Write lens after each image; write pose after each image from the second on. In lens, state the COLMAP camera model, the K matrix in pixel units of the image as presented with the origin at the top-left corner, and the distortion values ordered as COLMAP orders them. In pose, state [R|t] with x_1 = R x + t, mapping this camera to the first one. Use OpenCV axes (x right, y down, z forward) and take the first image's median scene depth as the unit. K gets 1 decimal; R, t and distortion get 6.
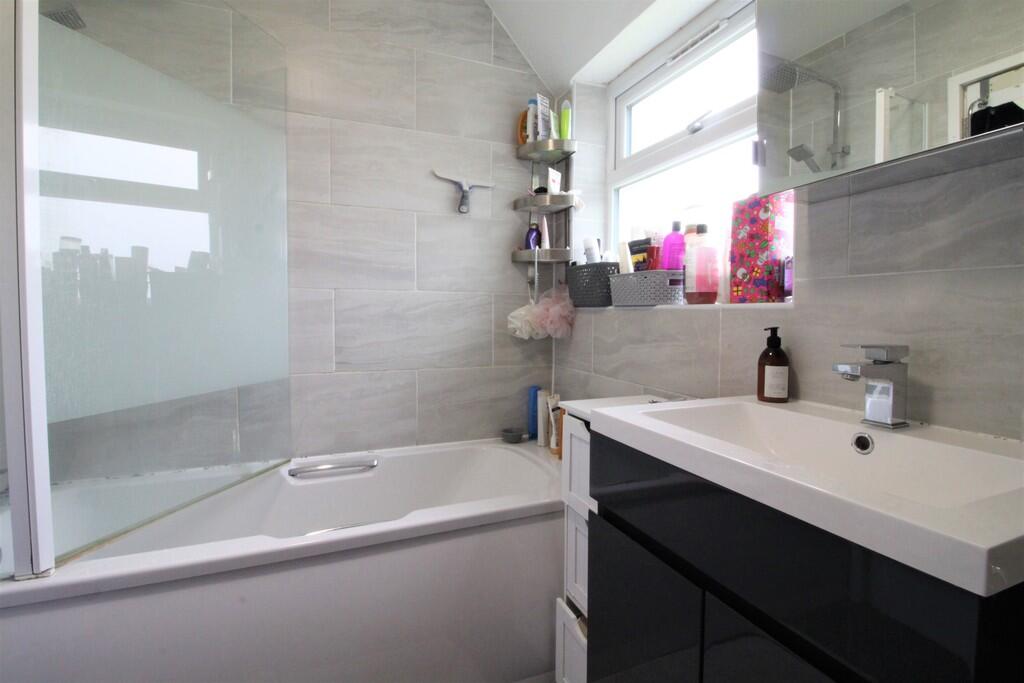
lens RADIAL K [[474.3, 0, 516.1], [0, 474.3, 329.7], [0, 0, 1]] dist [-0.000055, -0.013814]
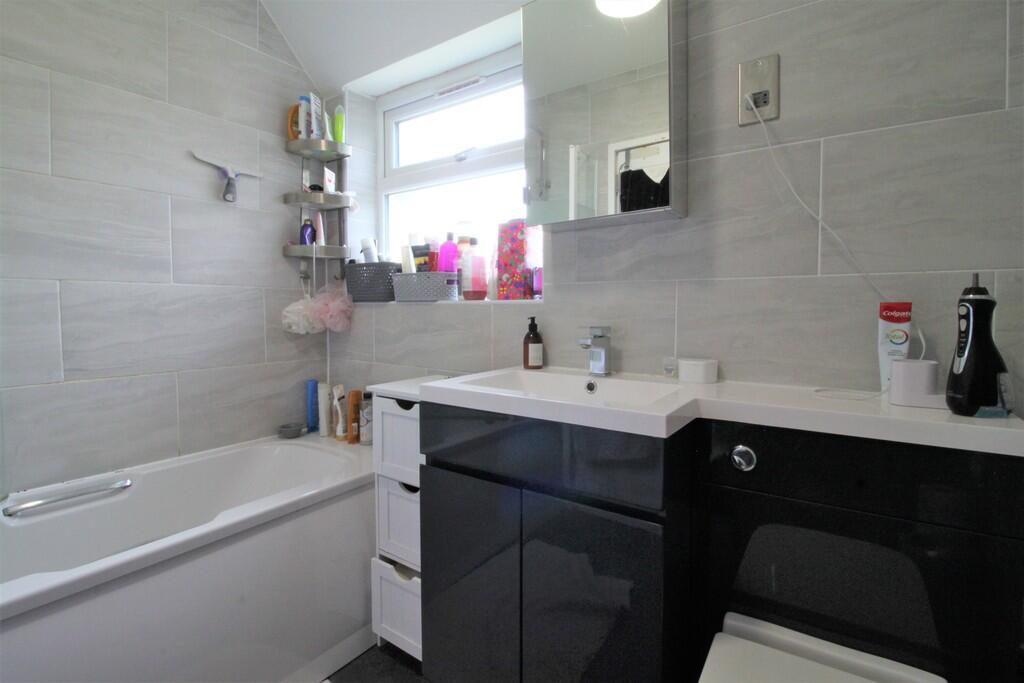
lens RADIAL K [[474.3, 0, 516.1], [0, 474.3, 329.7], [0, 0, 1]] dist [-0.000055, -0.013814]
pose [[0.837253, -0.030230, 0.545980, -0.160350], [0.023256, 0.999536, 0.019680, 0.002247], [-0.546322, -0.003779, 0.837567, -0.098662]]
